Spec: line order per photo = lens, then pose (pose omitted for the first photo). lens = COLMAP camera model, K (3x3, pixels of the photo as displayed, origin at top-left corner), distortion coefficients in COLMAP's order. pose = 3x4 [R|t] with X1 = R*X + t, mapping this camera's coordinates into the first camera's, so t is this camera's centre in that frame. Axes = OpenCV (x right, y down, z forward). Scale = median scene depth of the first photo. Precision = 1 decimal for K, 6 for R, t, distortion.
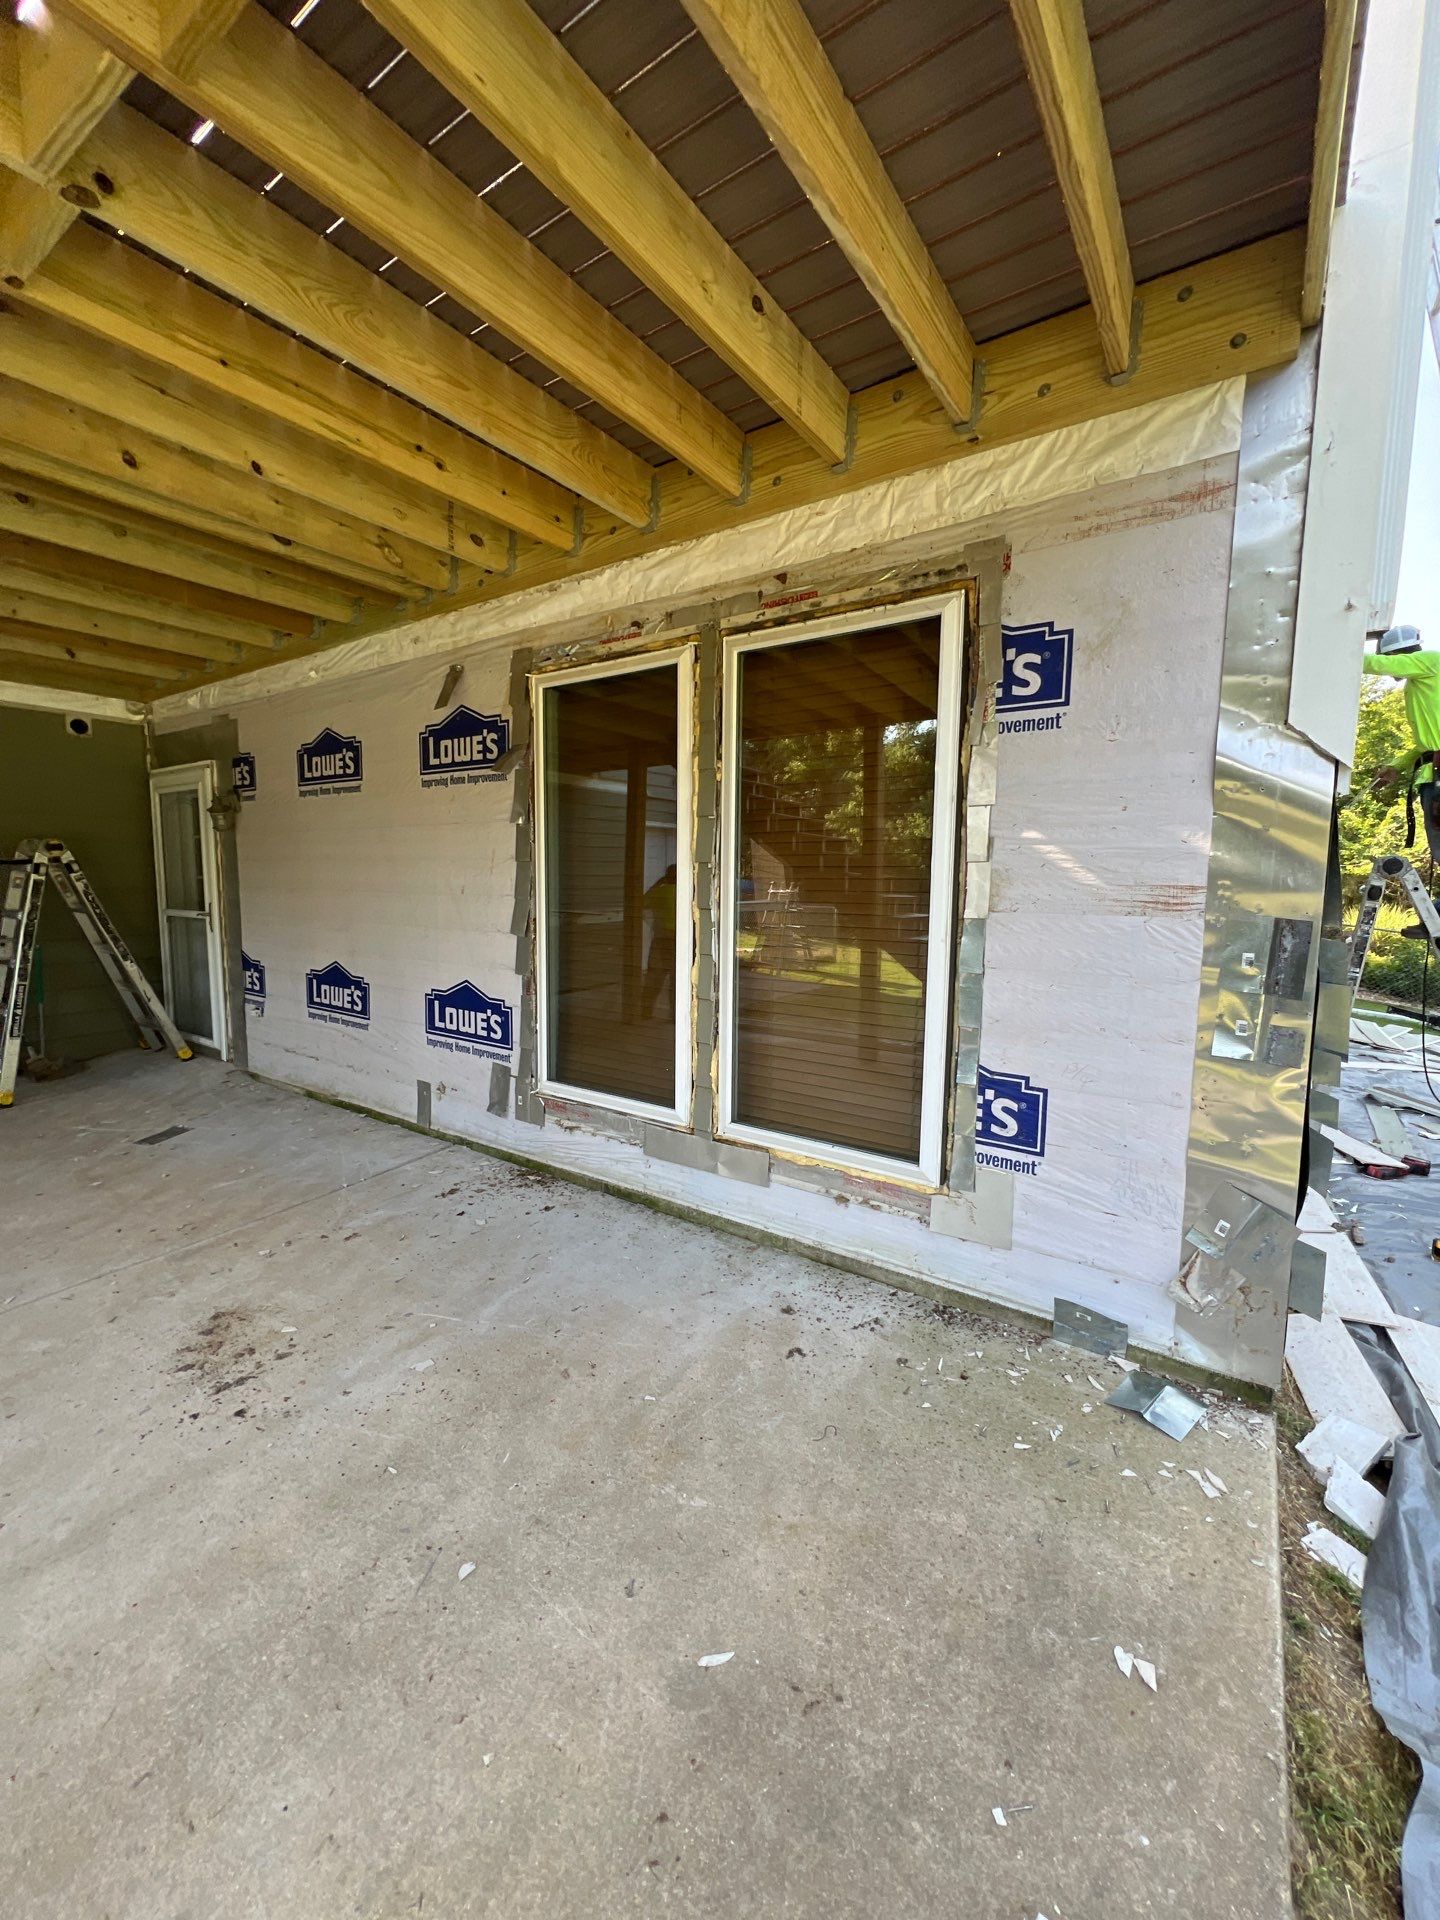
lens RADIAL K [[776.6, 0, 720.0], [0, 776.6, 960.0], [0, 0, 1]] dist [-0.001462, -0.000148]
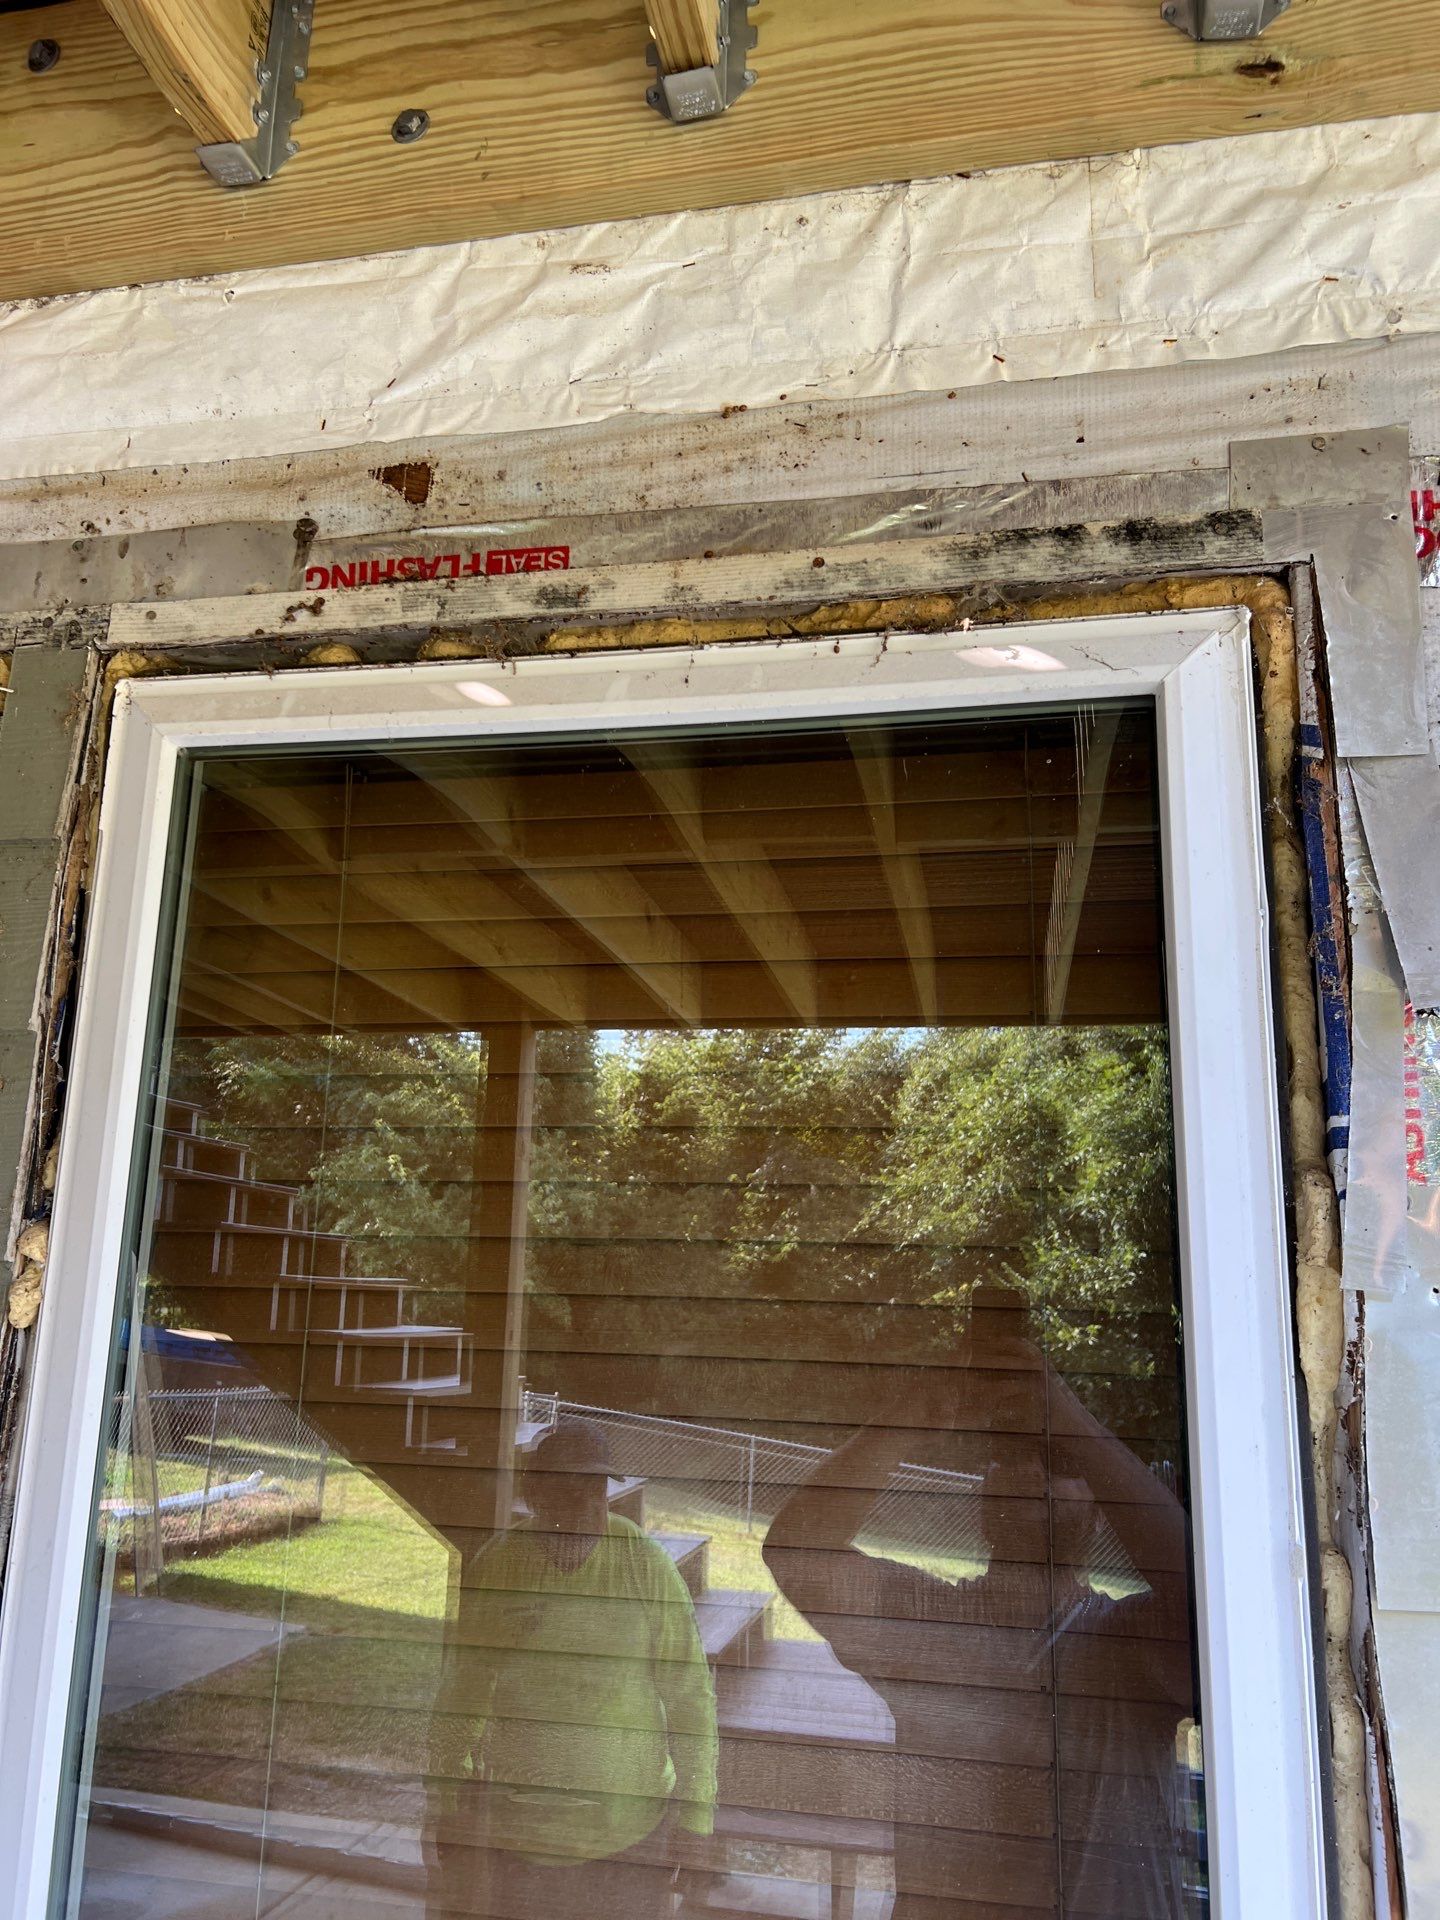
lens RADIAL K [[1431.0, 0, 720.0], [0, 1431.0, 960.0], [0, 0, 1]] dist [0.018741, -0.003122]
pose [[0.919995, 0.094824, 0.380286, 0.015738], [0.026814, 0.952790, -0.302445, -0.230747], [-0.391012, 0.288445, 0.874019, 0.656462]]
